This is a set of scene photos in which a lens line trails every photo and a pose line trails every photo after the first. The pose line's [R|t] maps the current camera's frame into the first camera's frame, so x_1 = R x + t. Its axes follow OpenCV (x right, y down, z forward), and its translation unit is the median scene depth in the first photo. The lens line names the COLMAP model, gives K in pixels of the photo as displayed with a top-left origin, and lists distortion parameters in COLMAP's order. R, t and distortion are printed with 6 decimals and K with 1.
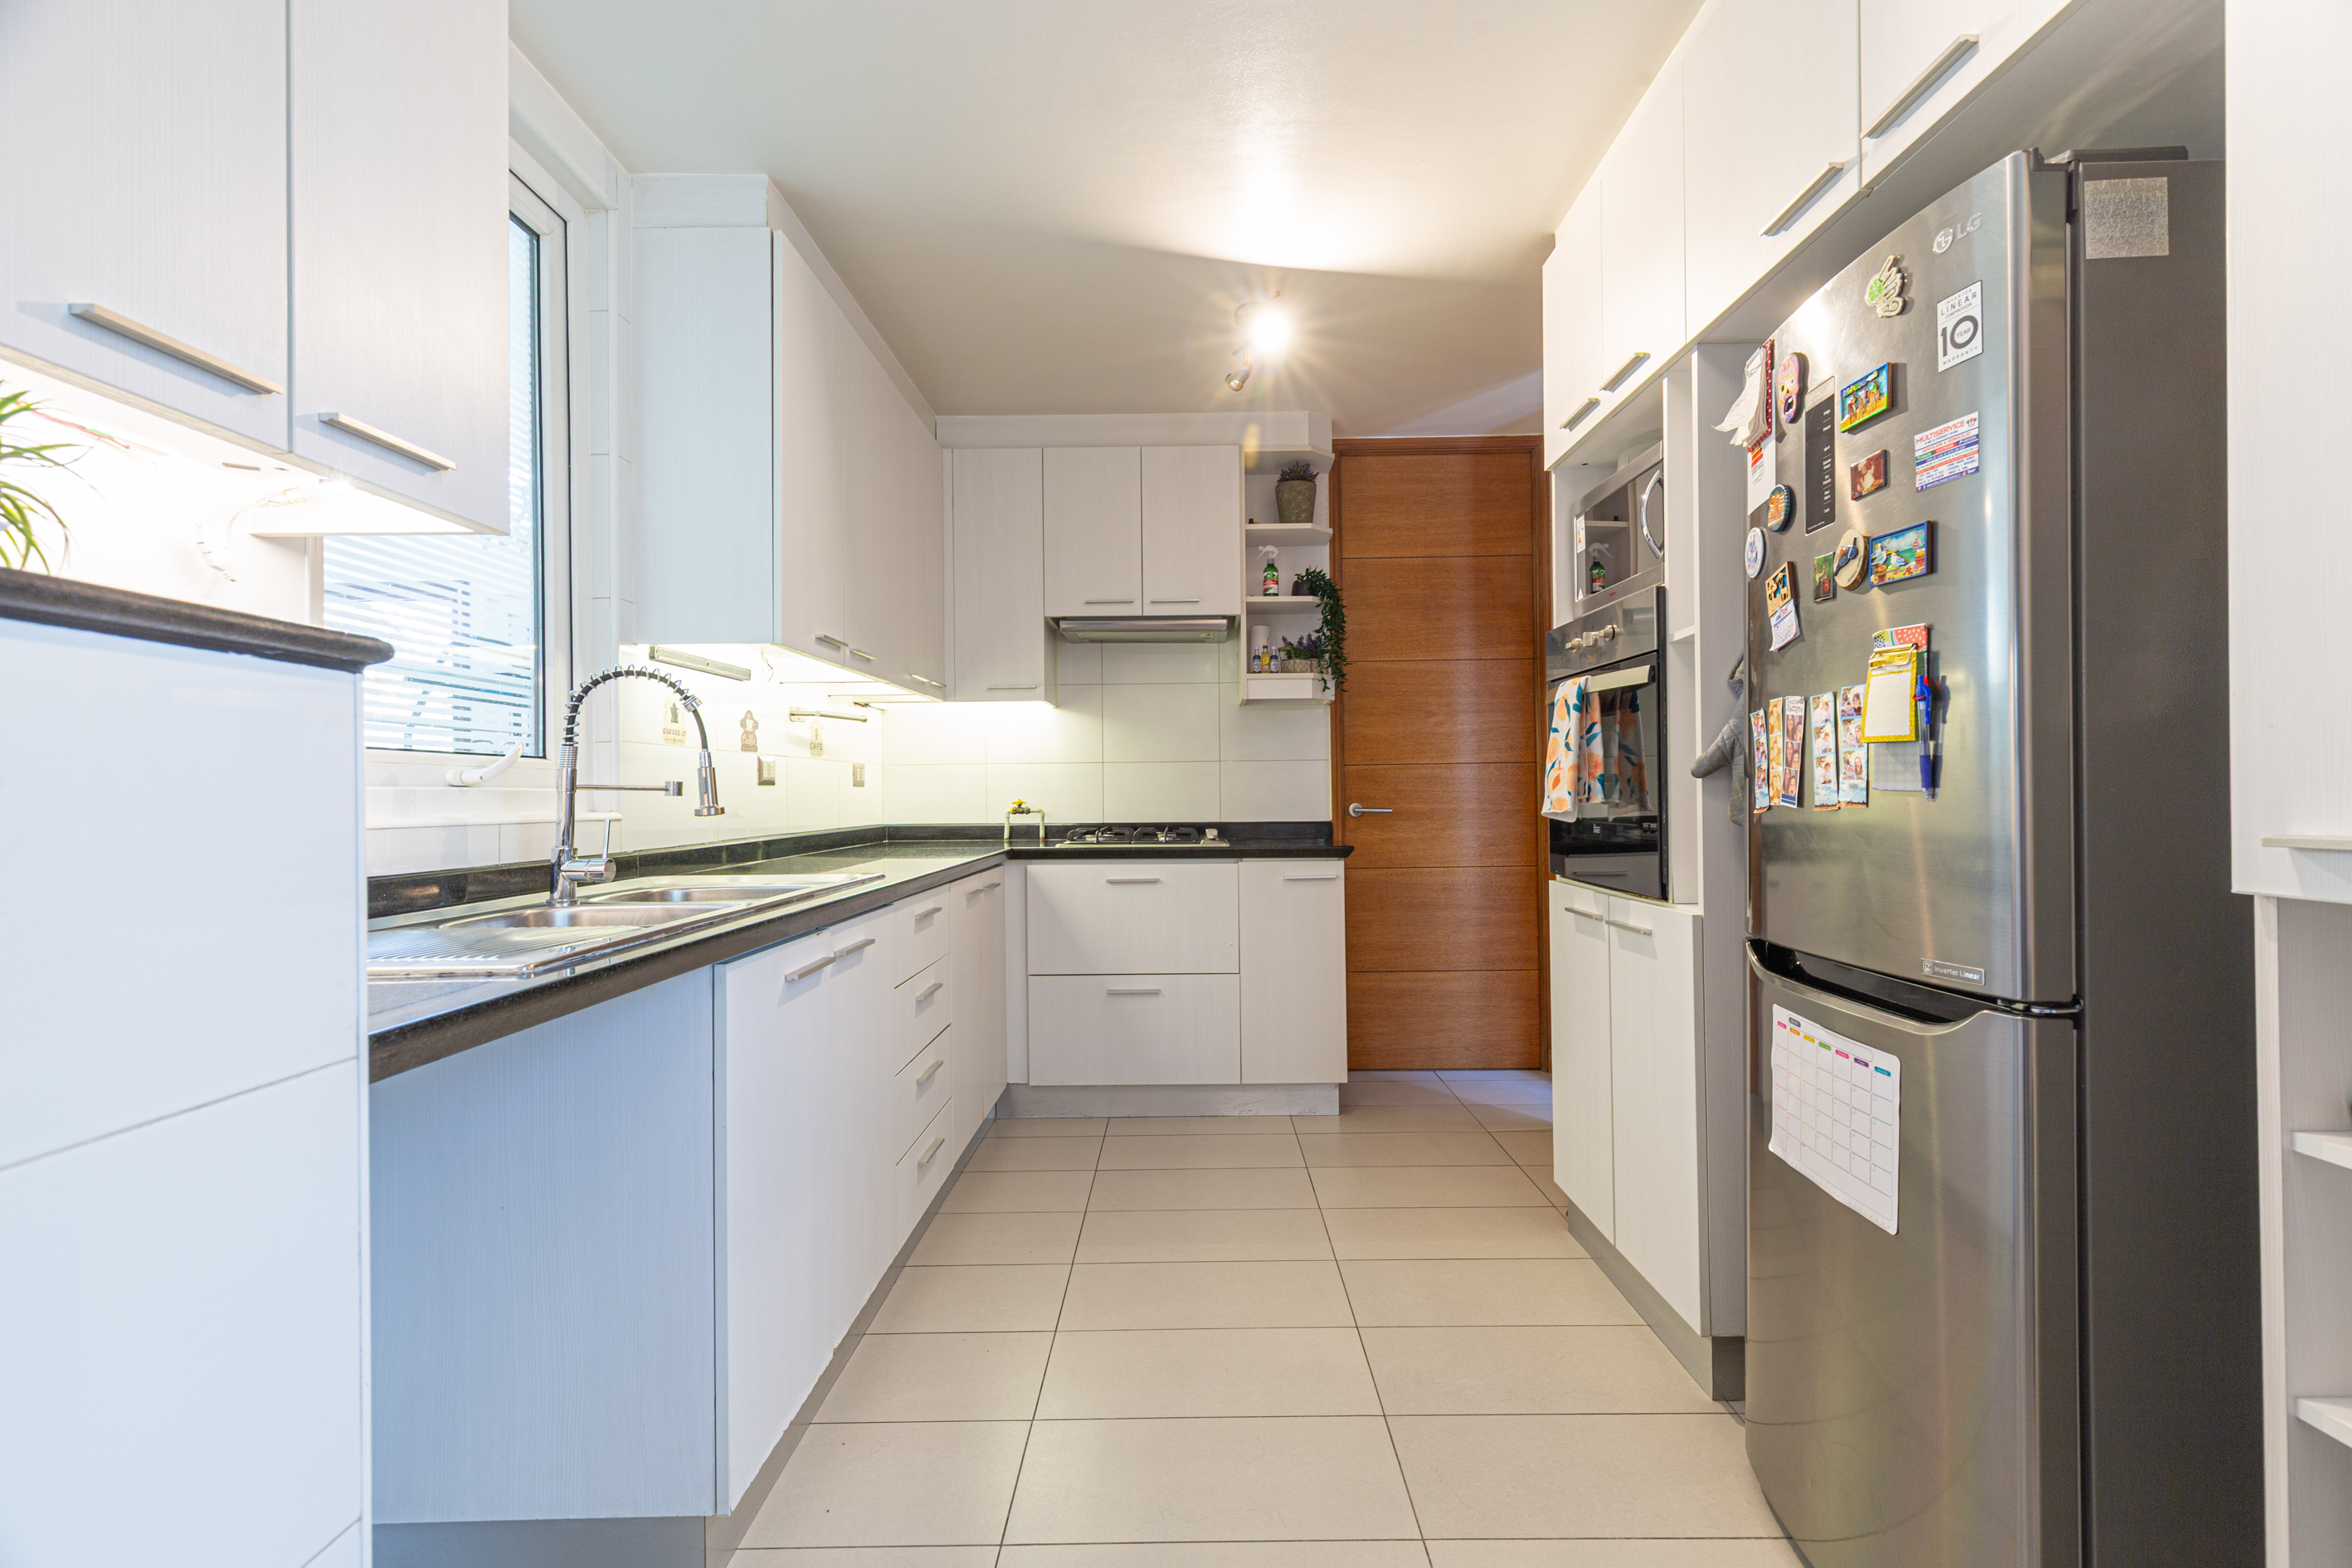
lens RADIAL K [[1073.1, 0, 1199.9], [0, 1073.1, 789.6], [0, 0, 1]] dist [0.008678, -0.000608]
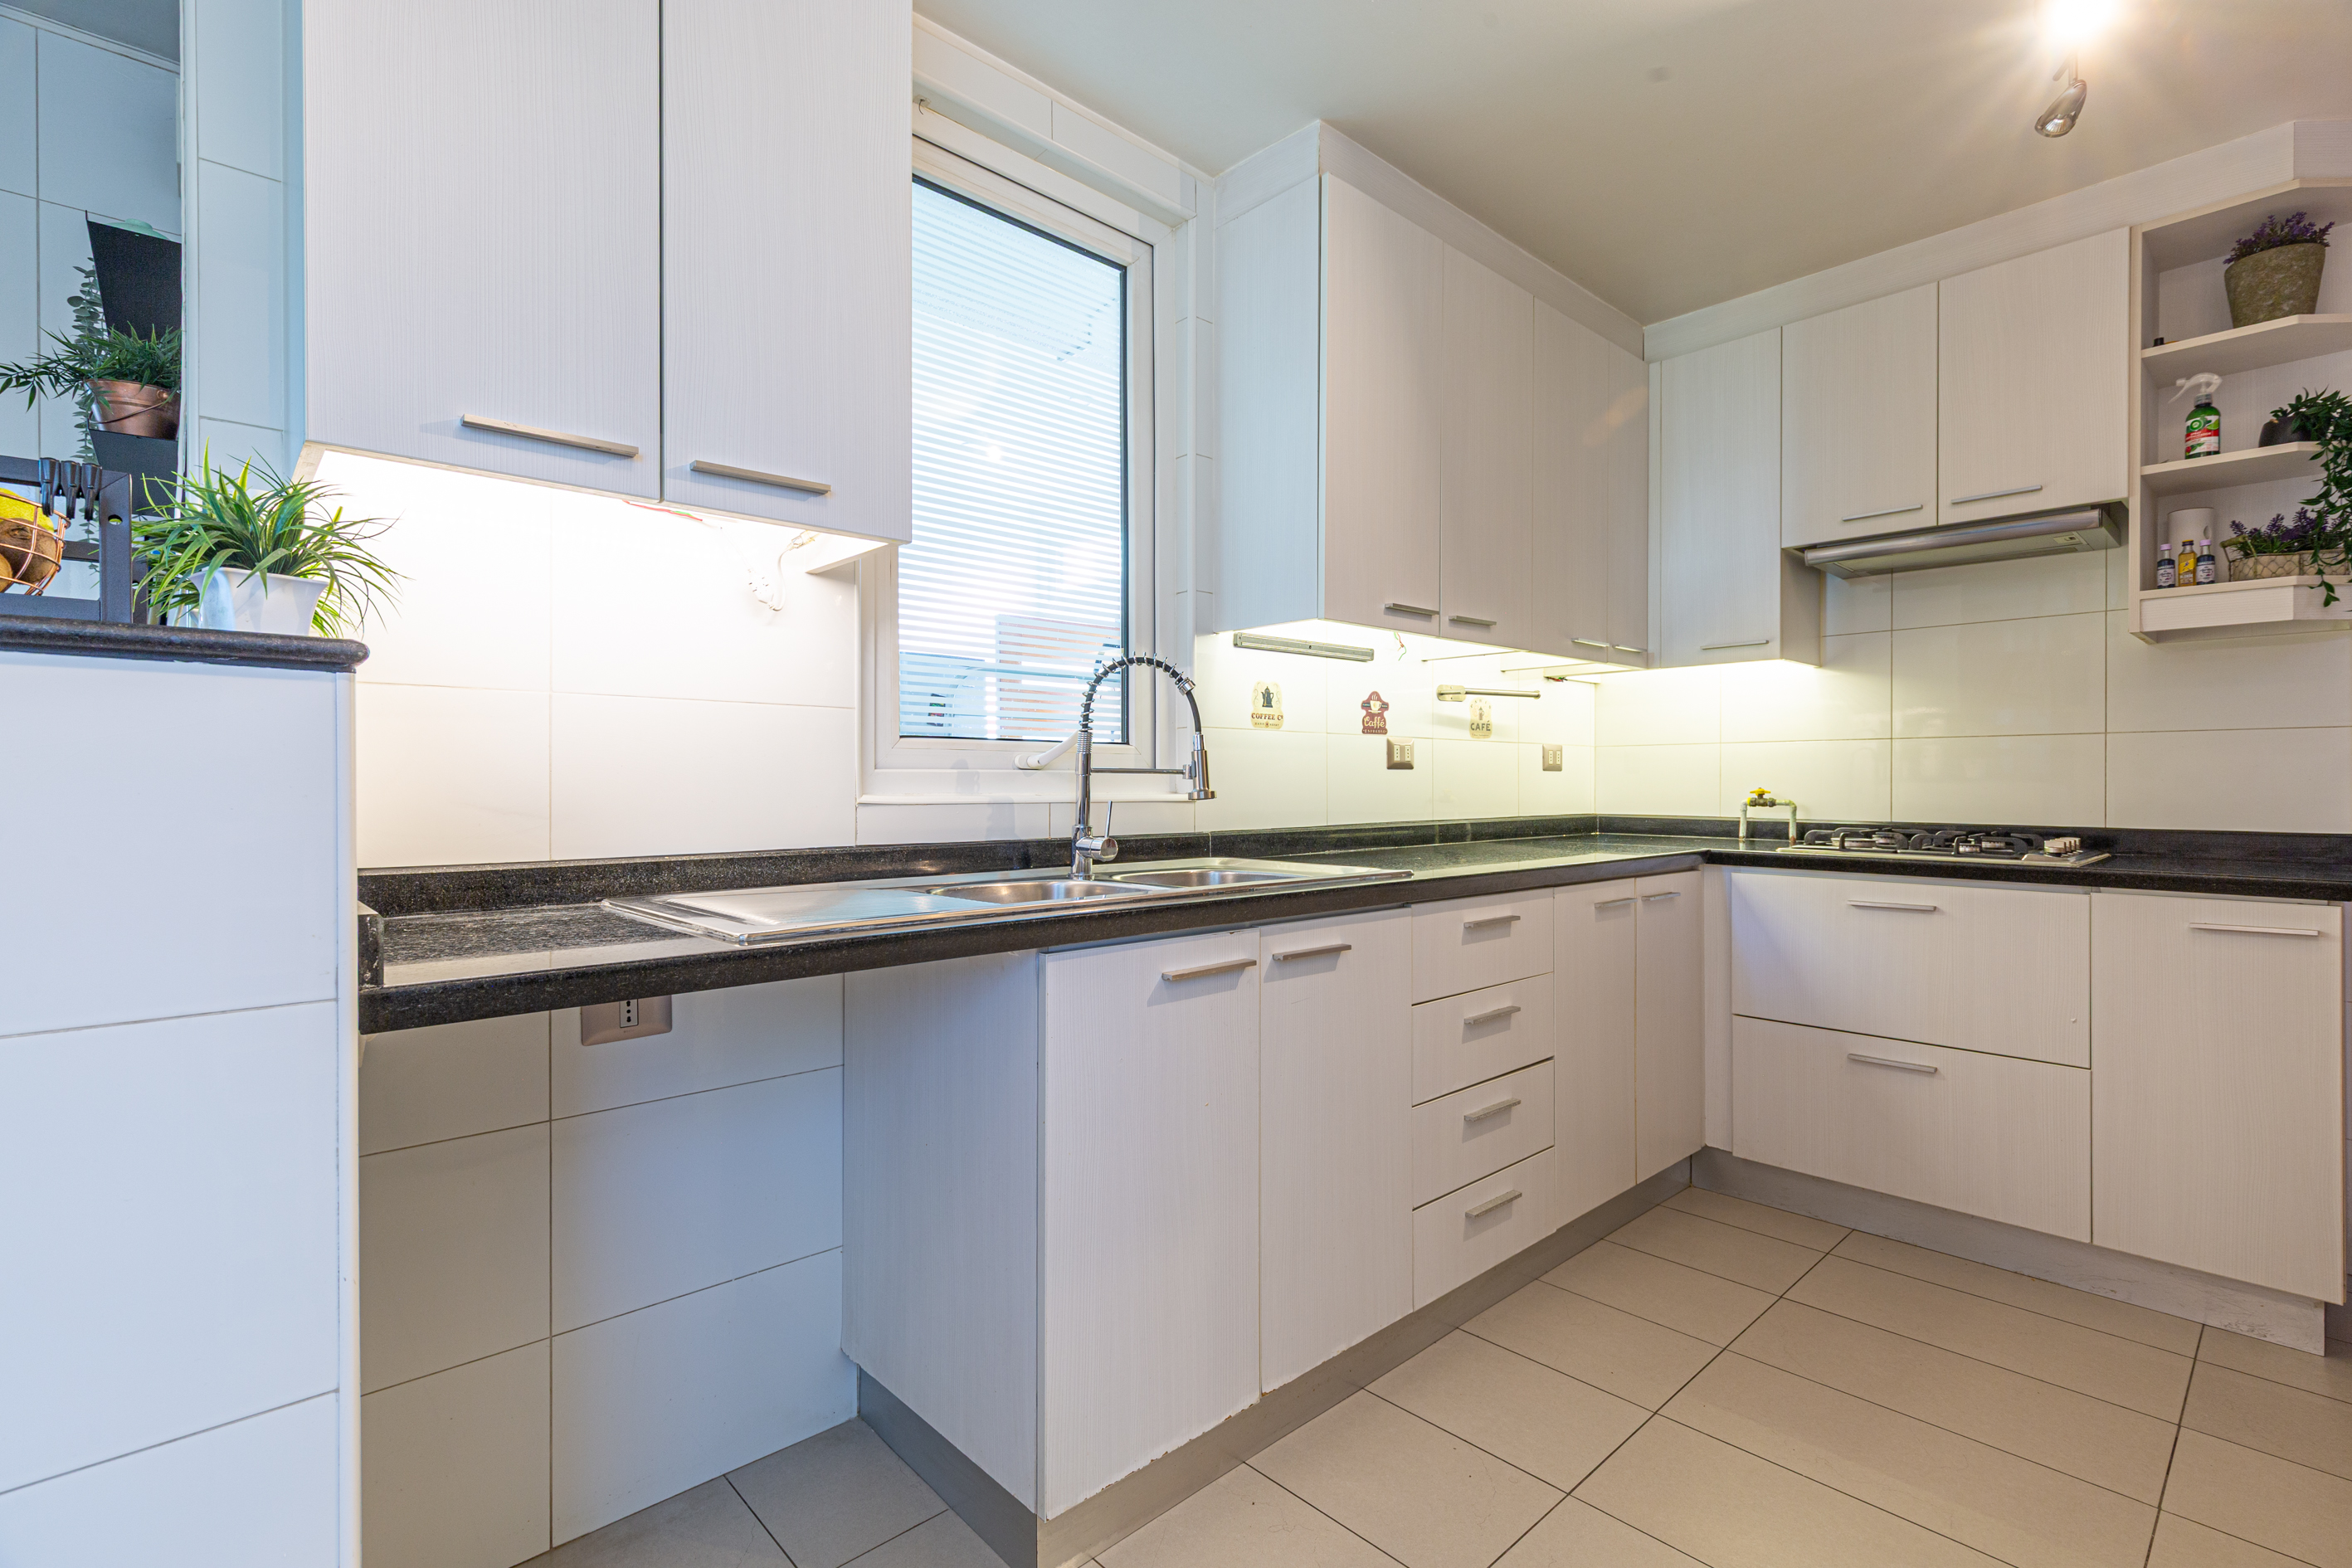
lens RADIAL K [[1073.1, 0, 1178.4], [0, 1073.1, 786.9], [0, 0, 1]] dist [0.008678, -0.000608]
pose [[0.673390, 0.014065, -0.739154, 0.156362], [-0.005187, 0.999884, 0.014301, -0.000724], [0.739270, -0.005797, 0.673385, 0.196372]]
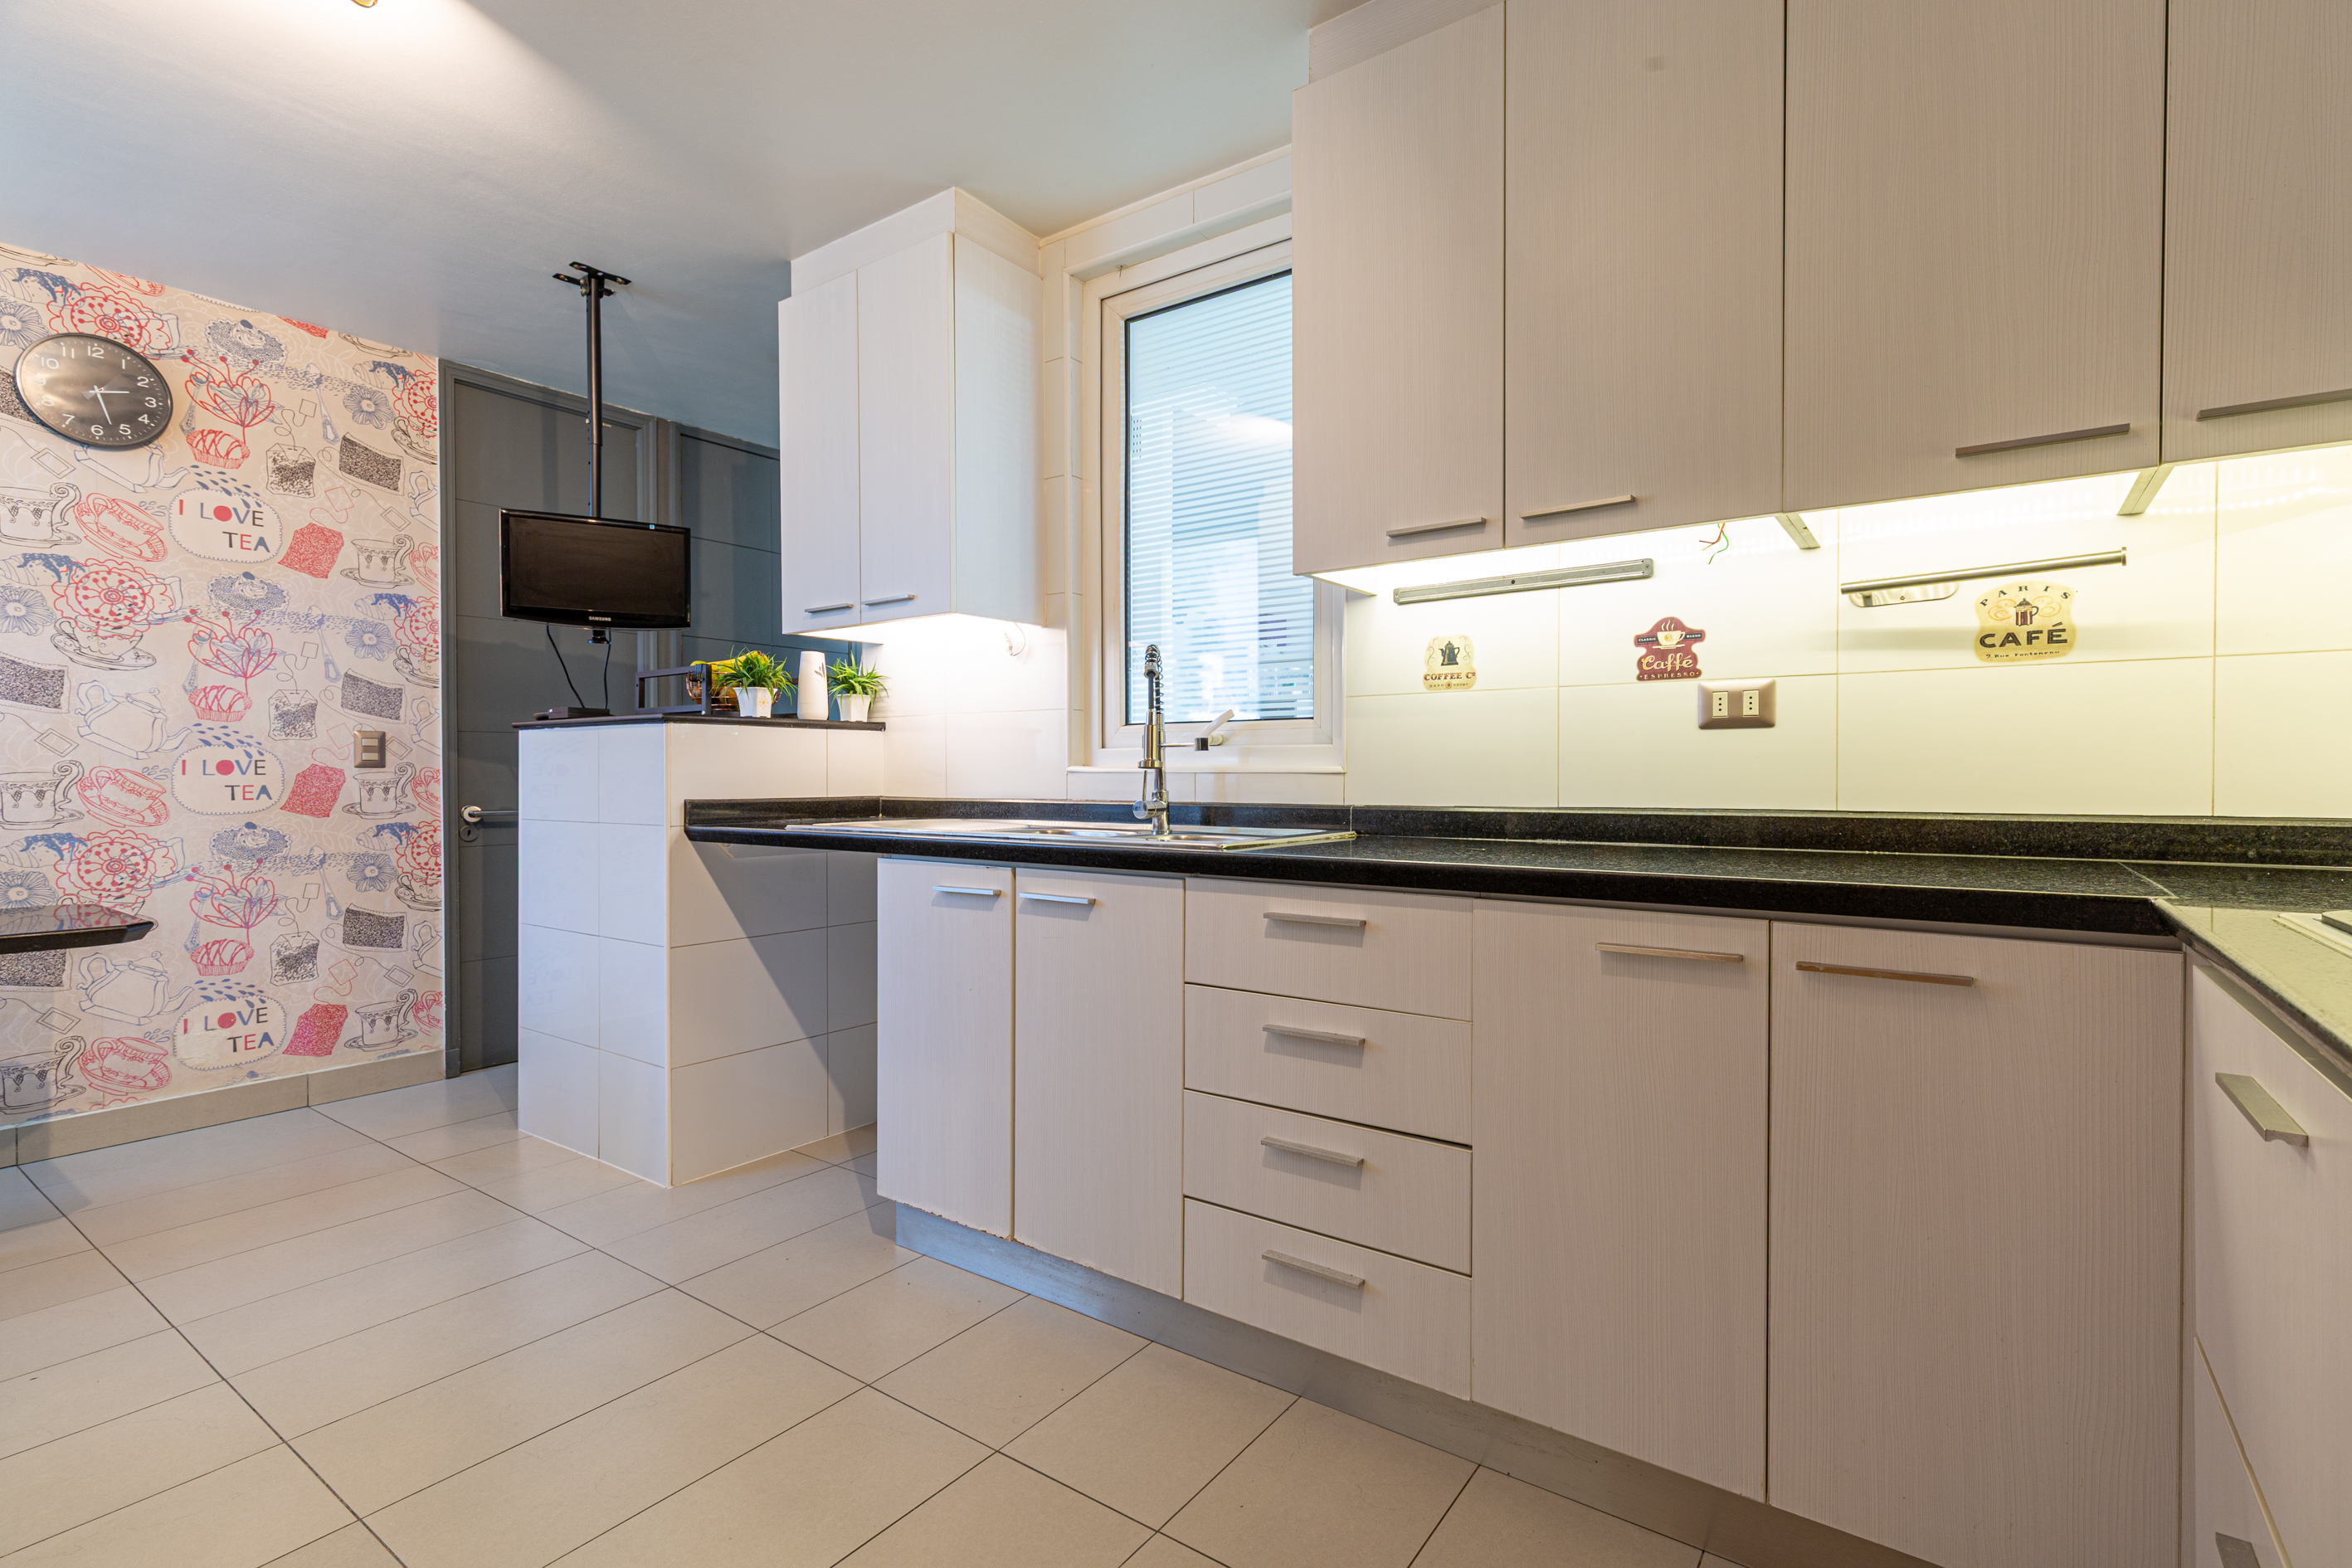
lens RADIAL K [[1073.1, 0, 1198.5], [0, 1073.1, 785.5], [0, 0, 1]] dist [0.008678, -0.000608]
pose [[-0.580777, 0.021859, -0.813769, 0.261603], [0.011491, 0.999760, 0.018654, 0.012999], [0.813981, 0.001483, -0.580889, 1.025177]]
